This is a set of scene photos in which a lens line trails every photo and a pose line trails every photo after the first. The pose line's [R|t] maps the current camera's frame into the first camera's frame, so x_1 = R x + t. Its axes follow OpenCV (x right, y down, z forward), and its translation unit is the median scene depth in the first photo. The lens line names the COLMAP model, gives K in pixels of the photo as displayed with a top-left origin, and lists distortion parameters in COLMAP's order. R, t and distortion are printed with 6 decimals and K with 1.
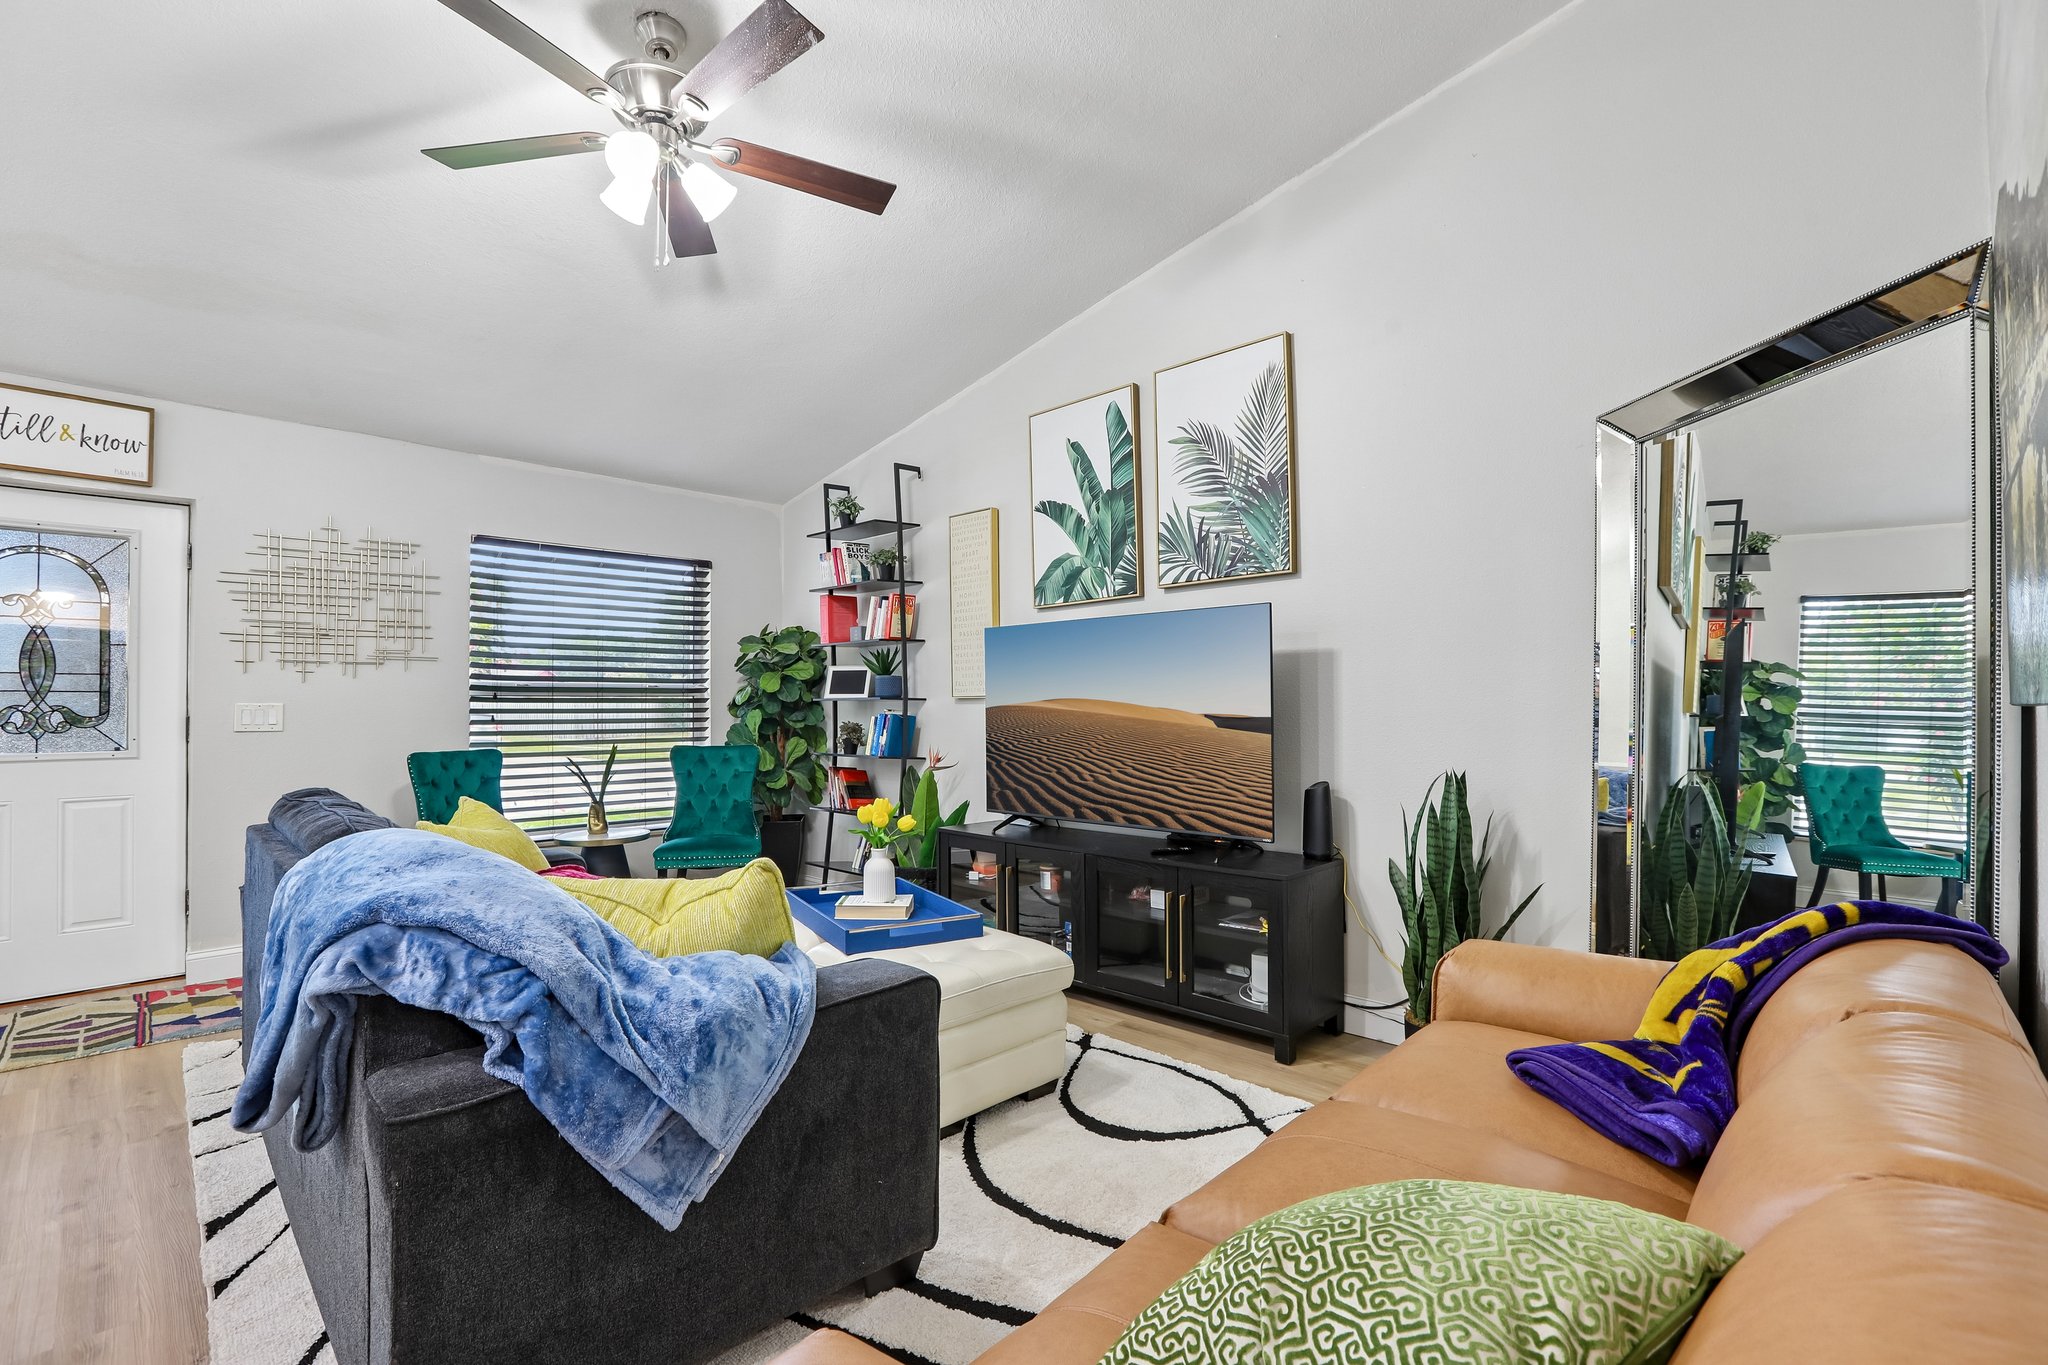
lens RADIAL K [[953.8, 0, 1027.5], [0, 953.8, 696.6], [0, 0, 1]] dist [-0.042806, 0.013177]
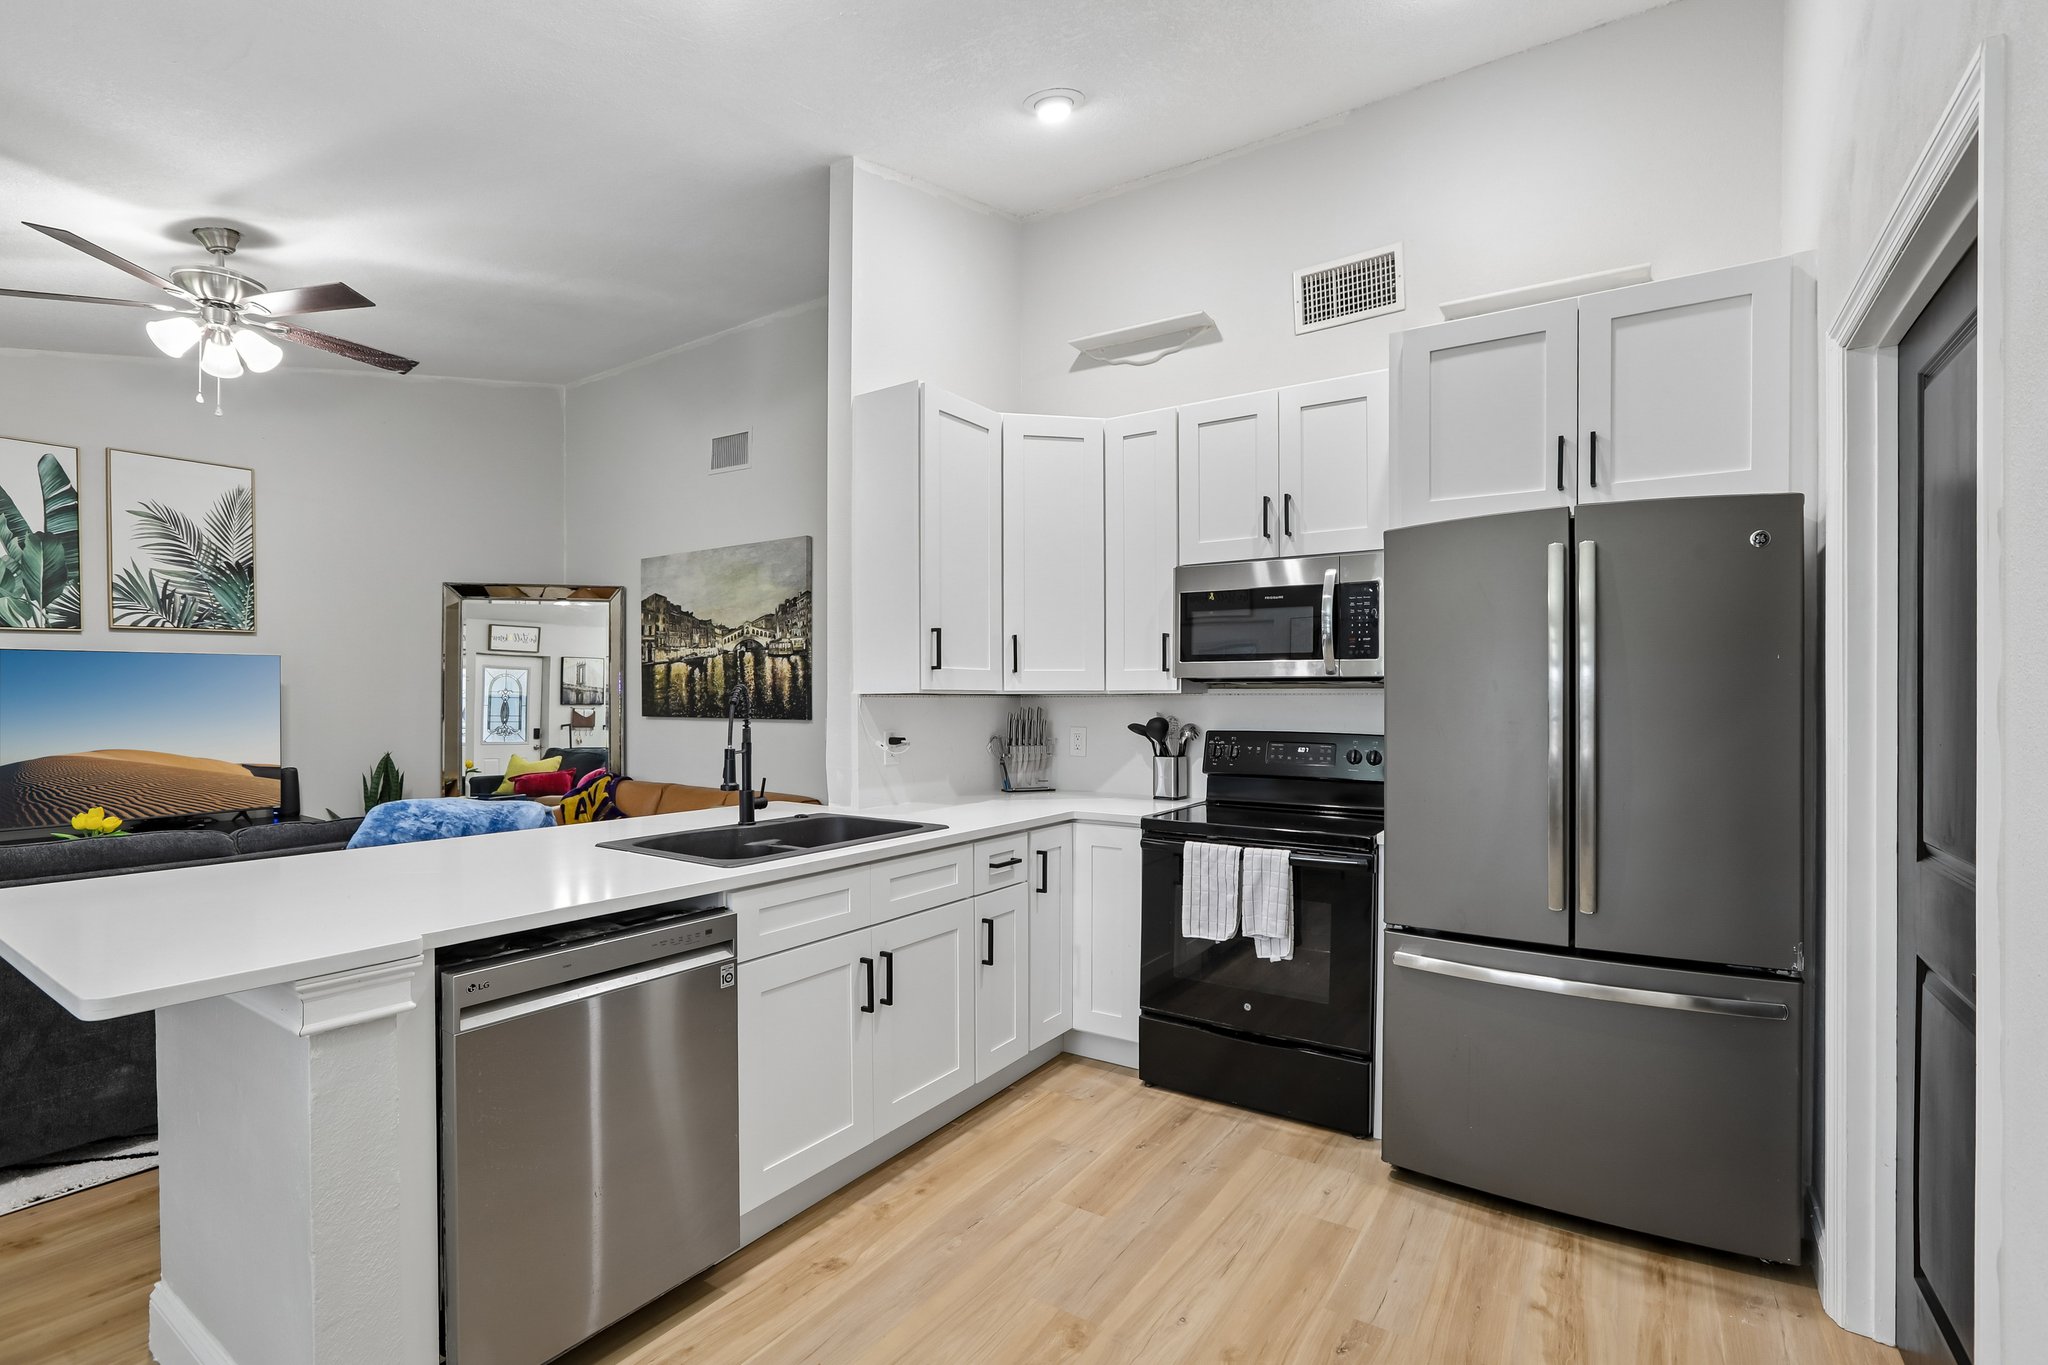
lens RADIAL K [[953.8, 0, 1027.5], [0, 953.8, 696.6], [0, 0, 1]] dist [-0.042806, 0.013177]
pose [[-0.194431, -0.003687, 0.980909, -1.235768], [-0.007521, 0.999969, 0.002268, -0.036244], [-0.980887, -0.006936, -0.194452, 0.076490]]
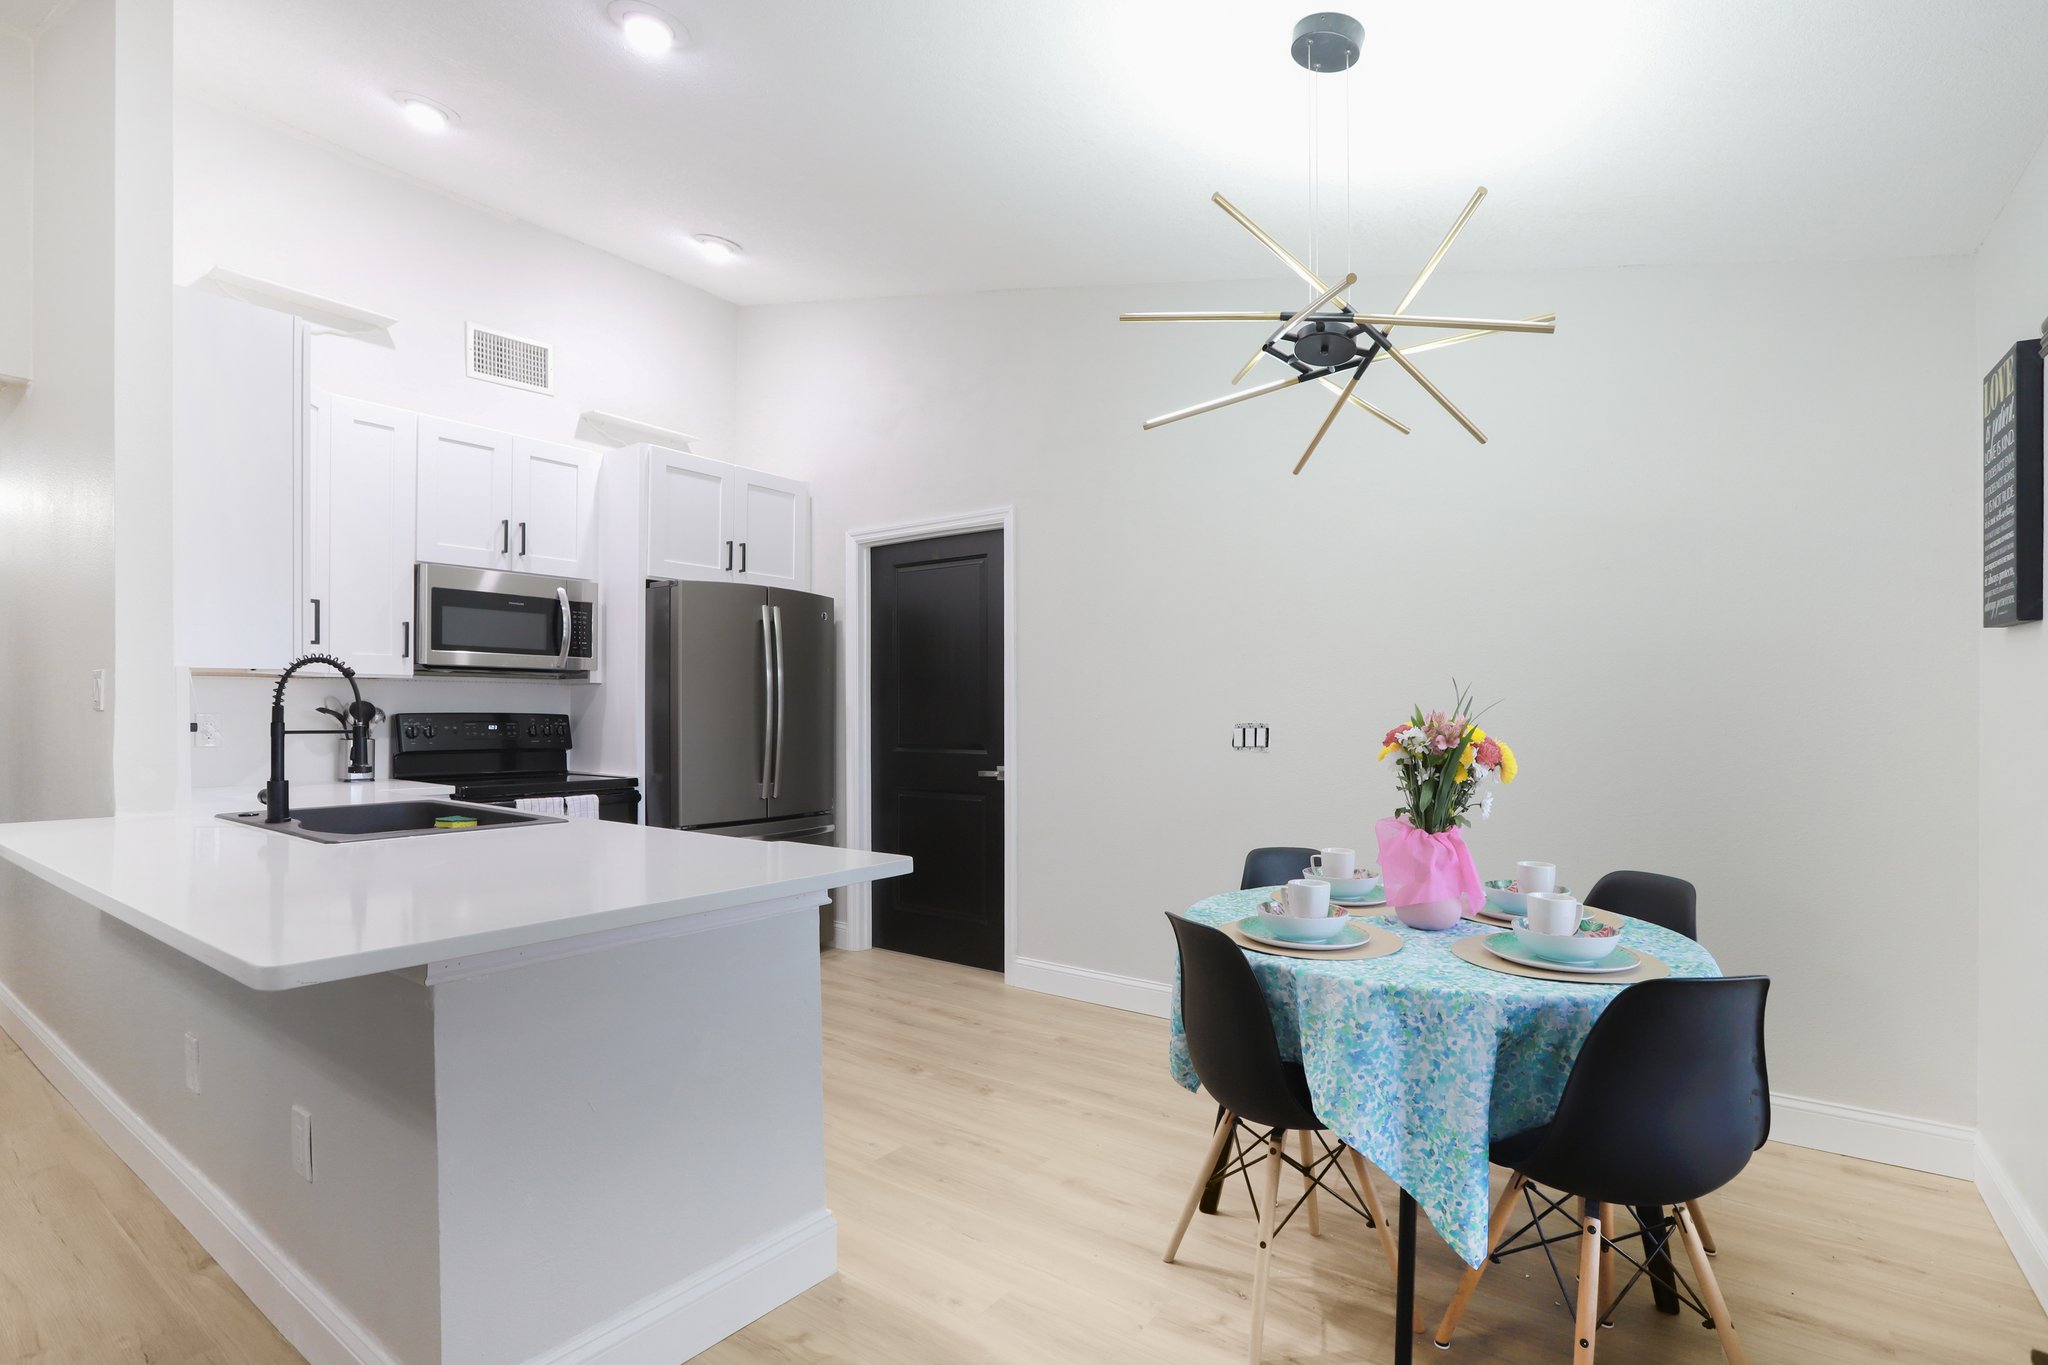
lens RADIAL K [[1007.0, 0, 1017.4], [0, 1007.0, 711.1], [0, 0, 1]] dist [-0.019779, 0.000174]
pose [[-0.988483, -0.010625, -0.150955, -0.835064], [-0.010122, 0.999940, -0.004098, -0.006279], [0.150990, -0.002522, -0.988532, 0.872505]]
